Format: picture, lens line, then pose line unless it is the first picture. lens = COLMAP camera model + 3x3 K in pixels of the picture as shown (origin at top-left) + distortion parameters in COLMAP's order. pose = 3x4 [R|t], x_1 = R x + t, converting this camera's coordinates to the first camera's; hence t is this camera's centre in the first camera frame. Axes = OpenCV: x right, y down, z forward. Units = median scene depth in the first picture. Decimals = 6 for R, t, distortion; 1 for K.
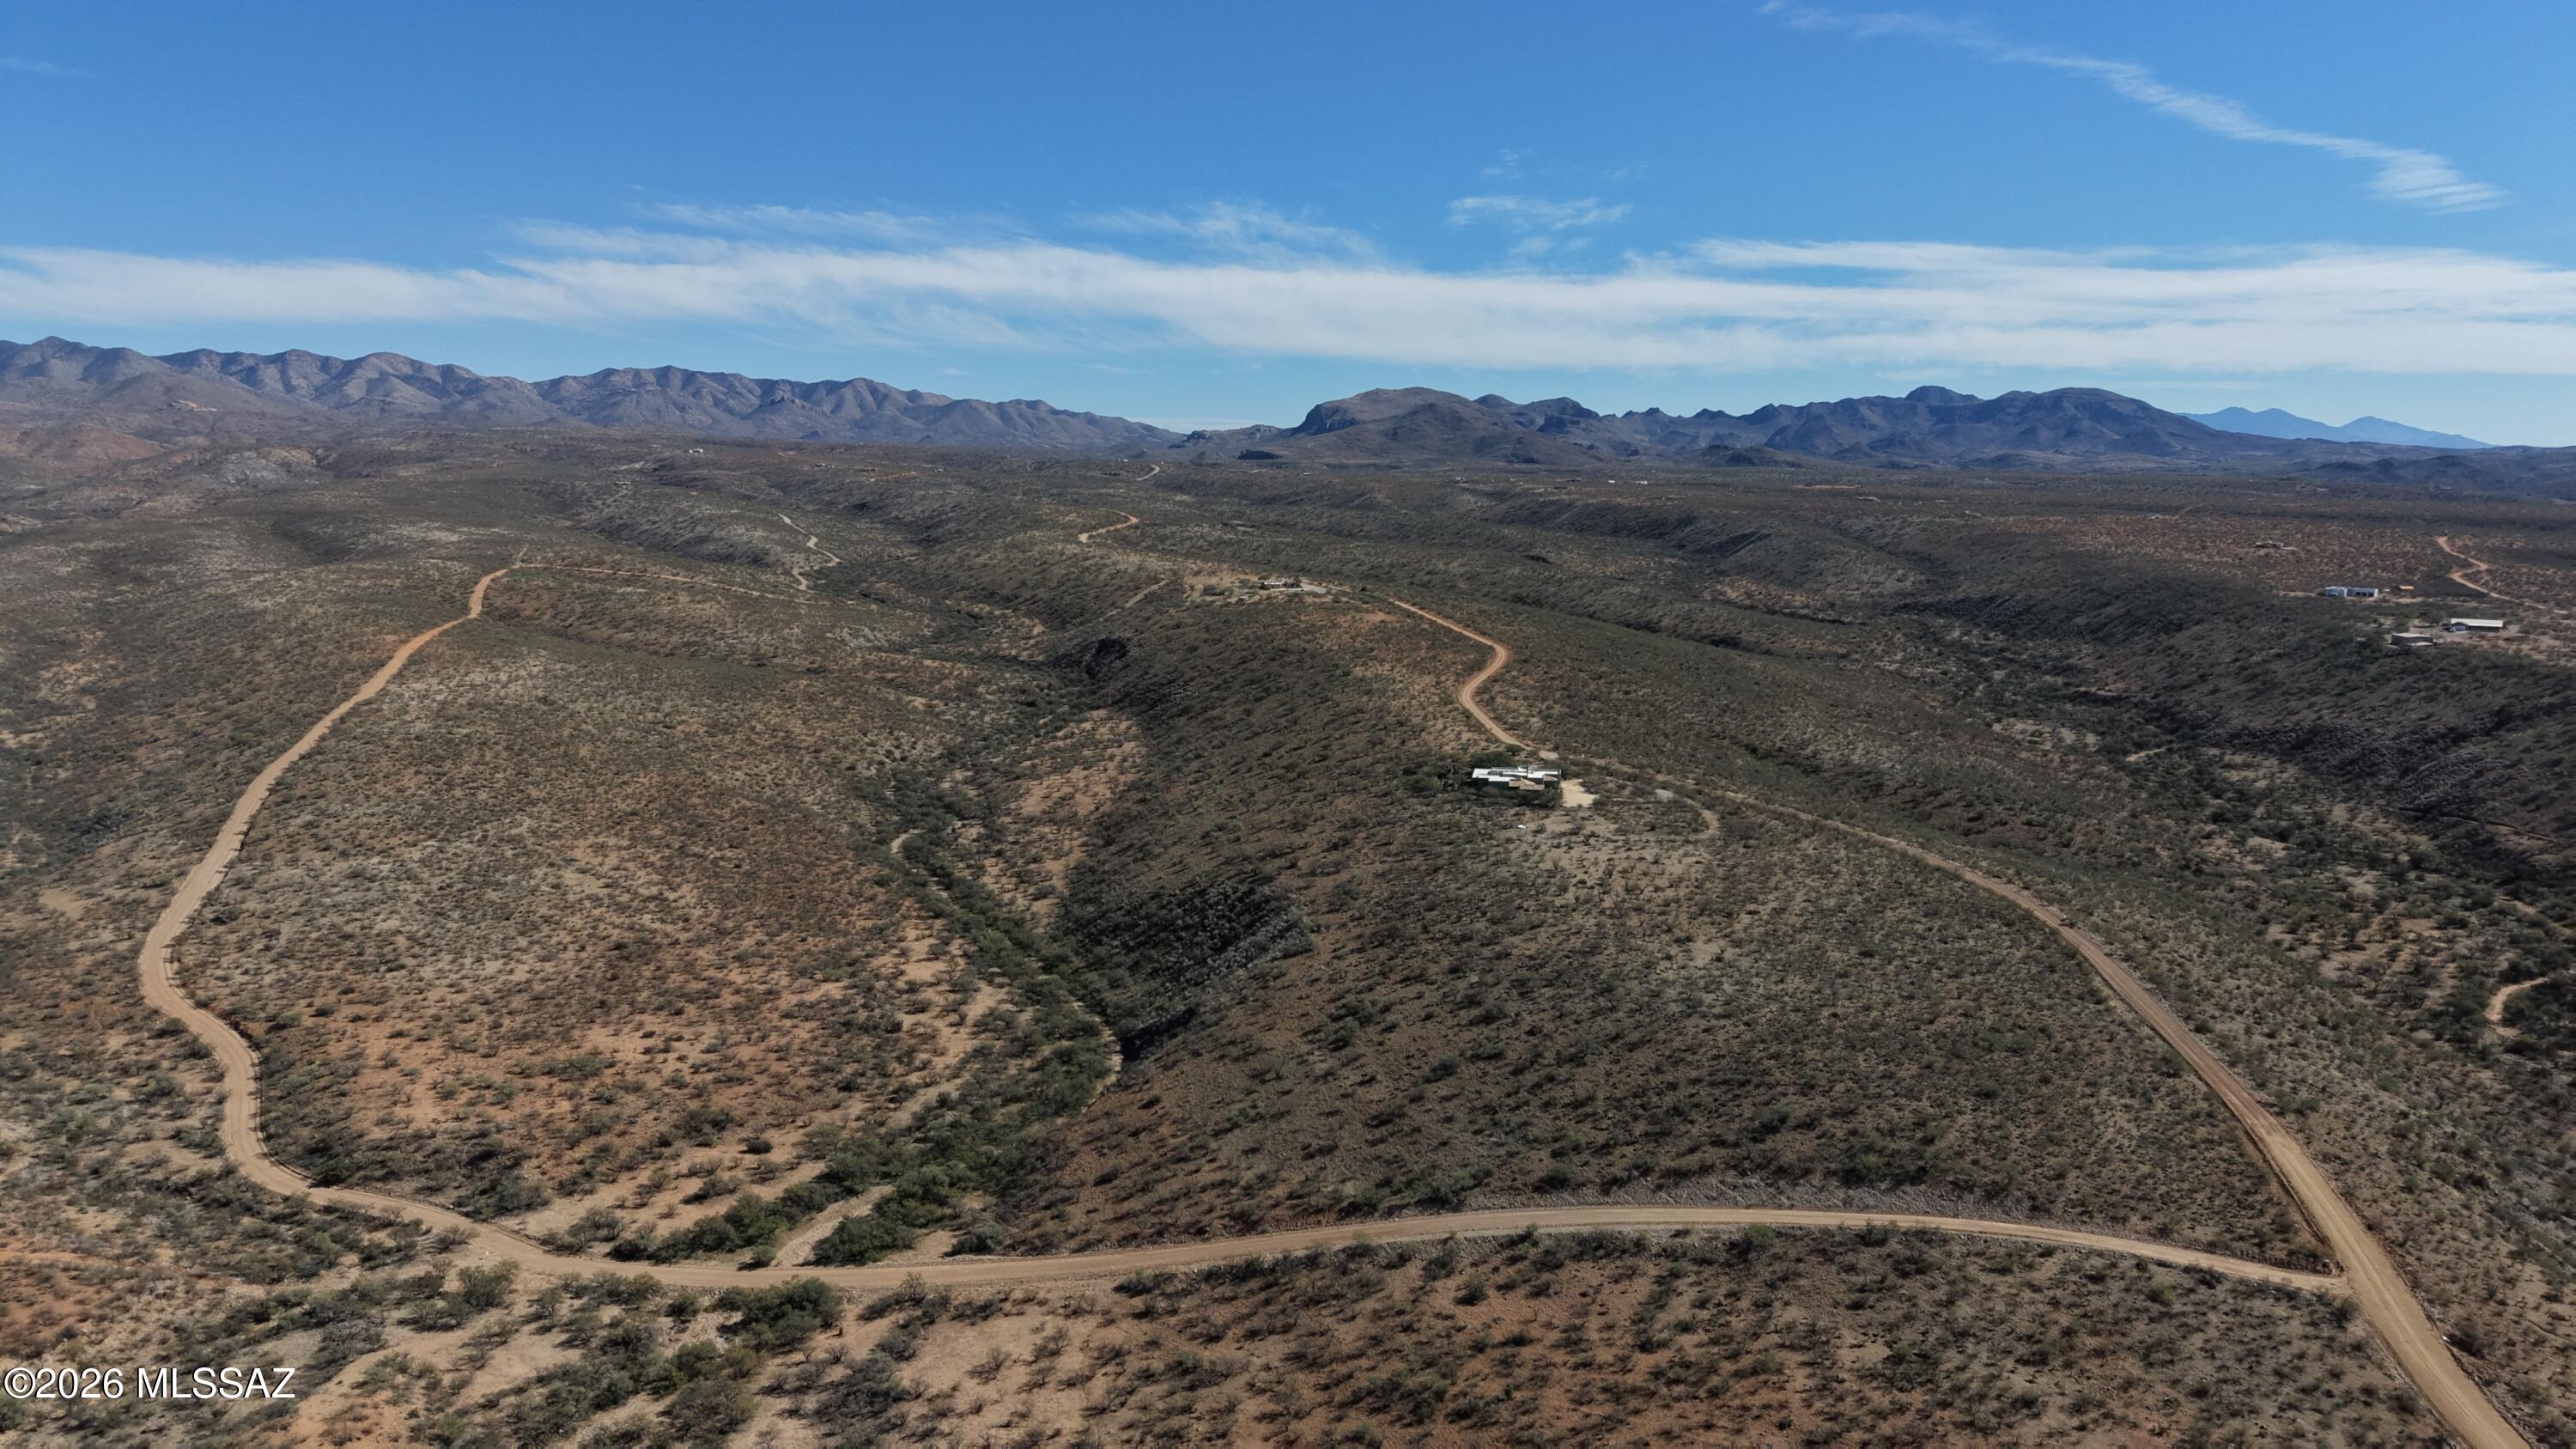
lens RADIAL K [[1721.0, 0, 1292.5], [0, 1721.0, 731.0], [0, 0, 1]] dist [0.030310, -0.031520]
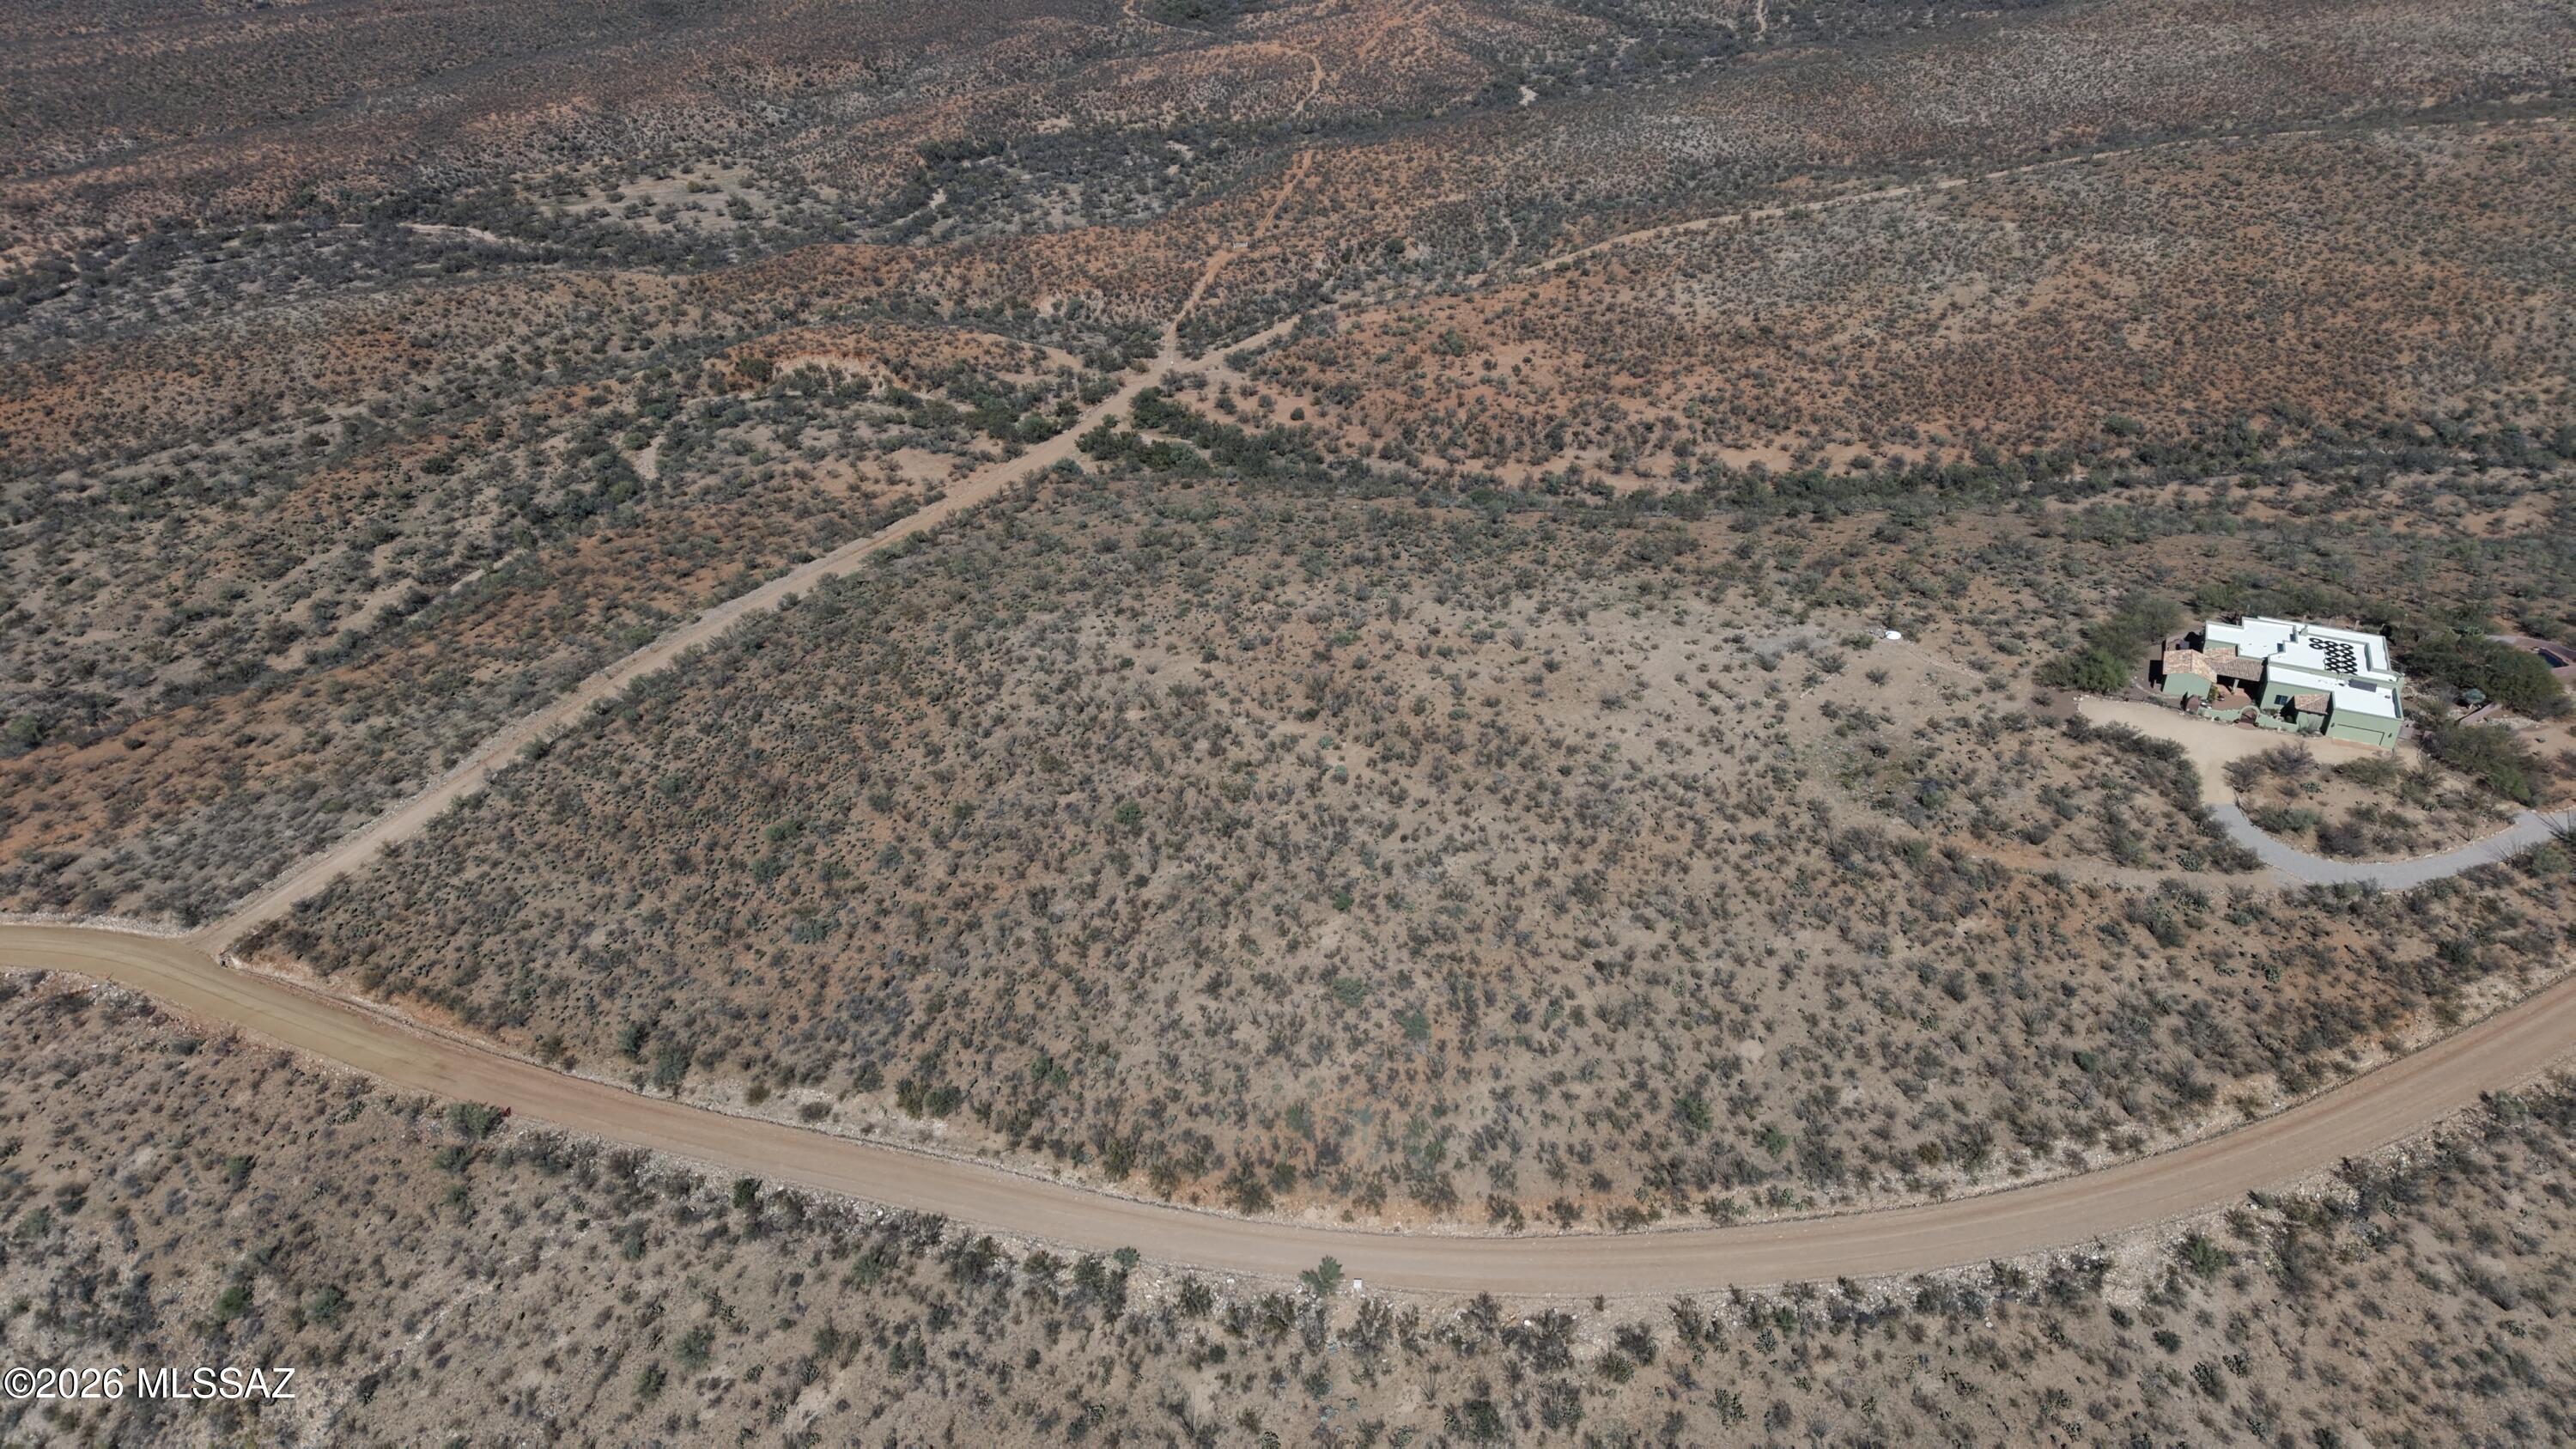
lens RADIAL K [[1721.0, 0, 1285.0], [0, 1721.0, 731.7], [0, 0, 1]] dist [0.030310, -0.031520]
pose [[-0.265027, 0.481733, -0.835281, 0.957430], [-0.142953, 0.837054, 0.528114, -0.256347], [0.953585, 0.259370, -0.152977, 1.362993]]
